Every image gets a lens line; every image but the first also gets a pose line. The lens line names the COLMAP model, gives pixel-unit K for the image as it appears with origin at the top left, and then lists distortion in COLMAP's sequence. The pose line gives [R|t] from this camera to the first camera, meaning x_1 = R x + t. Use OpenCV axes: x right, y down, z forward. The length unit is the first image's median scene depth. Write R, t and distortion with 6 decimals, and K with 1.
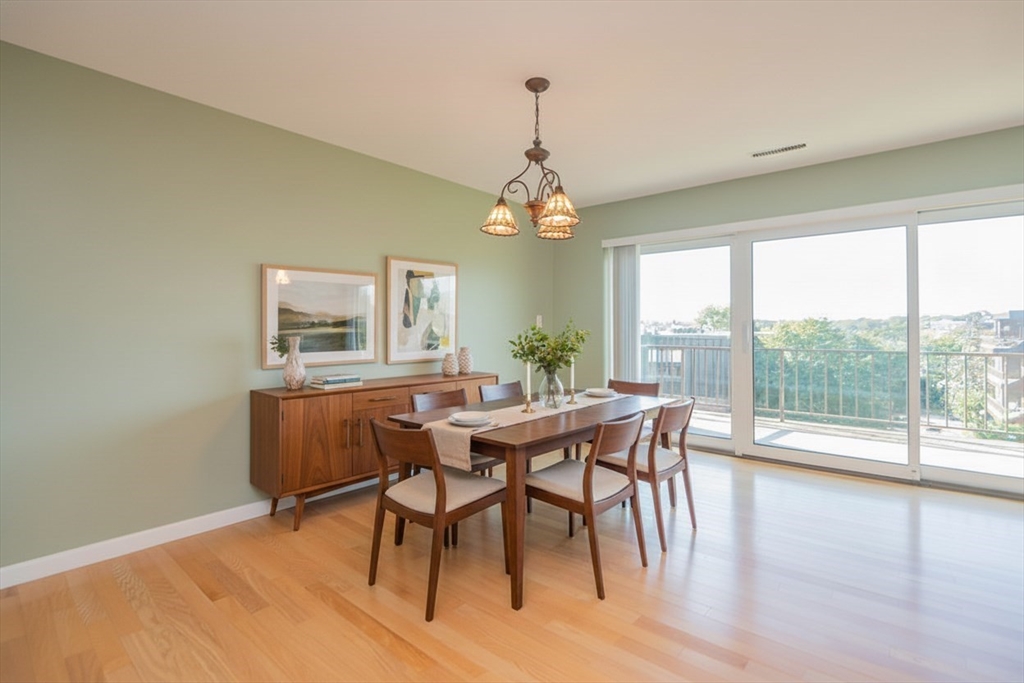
lens RADIAL K [[476.7, 0, 518.2], [0, 476.7, 324.4], [0, 0, 1]] dist [-0.020794, -0.000613]
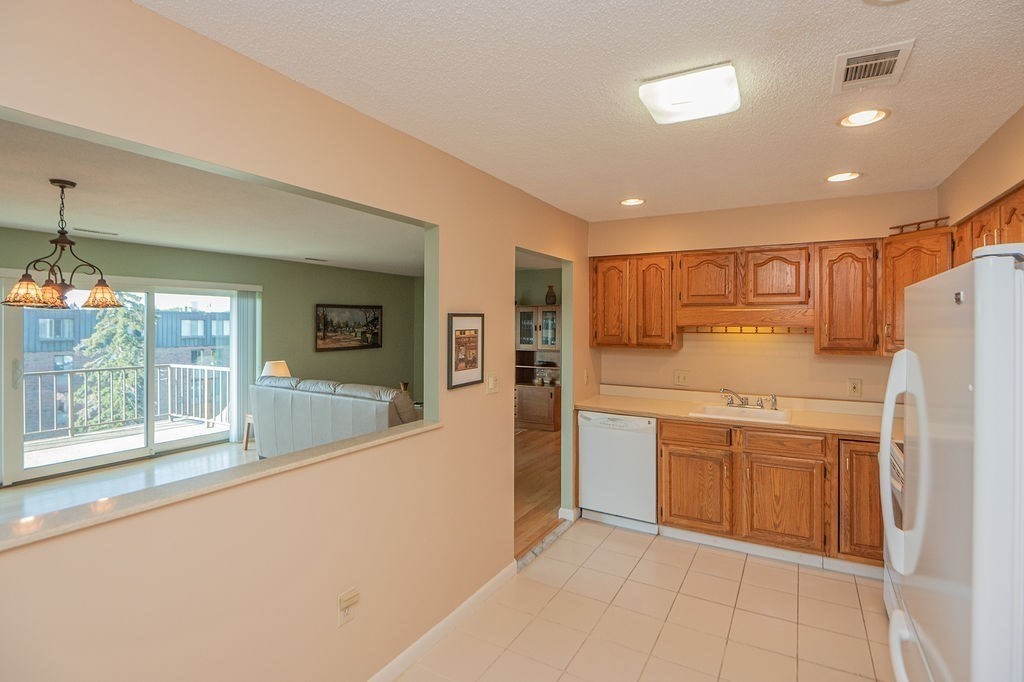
lens RADIAL K [[476.7, 0, 518.2], [0, 476.7, 323.9], [0, 0, 1]] dist [-0.020794, -0.000613]
pose [[-0.173197, 0.002385, 0.984884, -0.814227], [-0.011377, 0.999925, -0.004422, -0.102749], [-0.984822, -0.011971, -0.173157, 0.052227]]
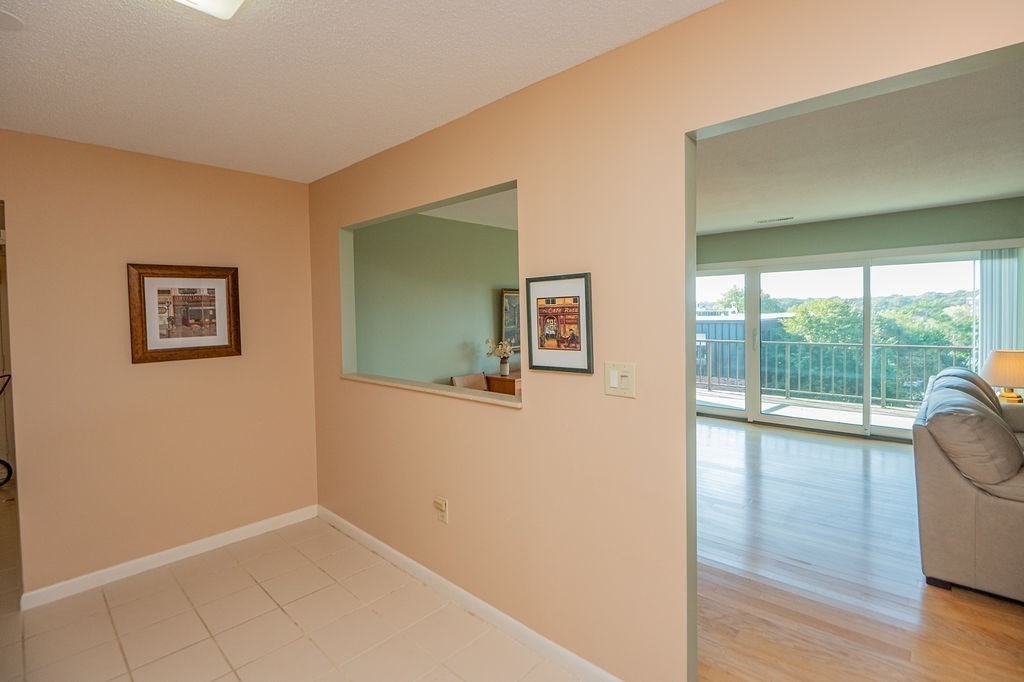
lens RADIAL K [[476.7, 0, 518.2], [0, 476.7, 323.9], [0, 0, 1]] dist [-0.020794, -0.000613]
pose [[0.998946, -0.014032, -0.043693, -0.182684], [0.015607, 0.999233, 0.035921, -0.087777], [0.043156, -0.036565, 0.998399, -0.485808]]
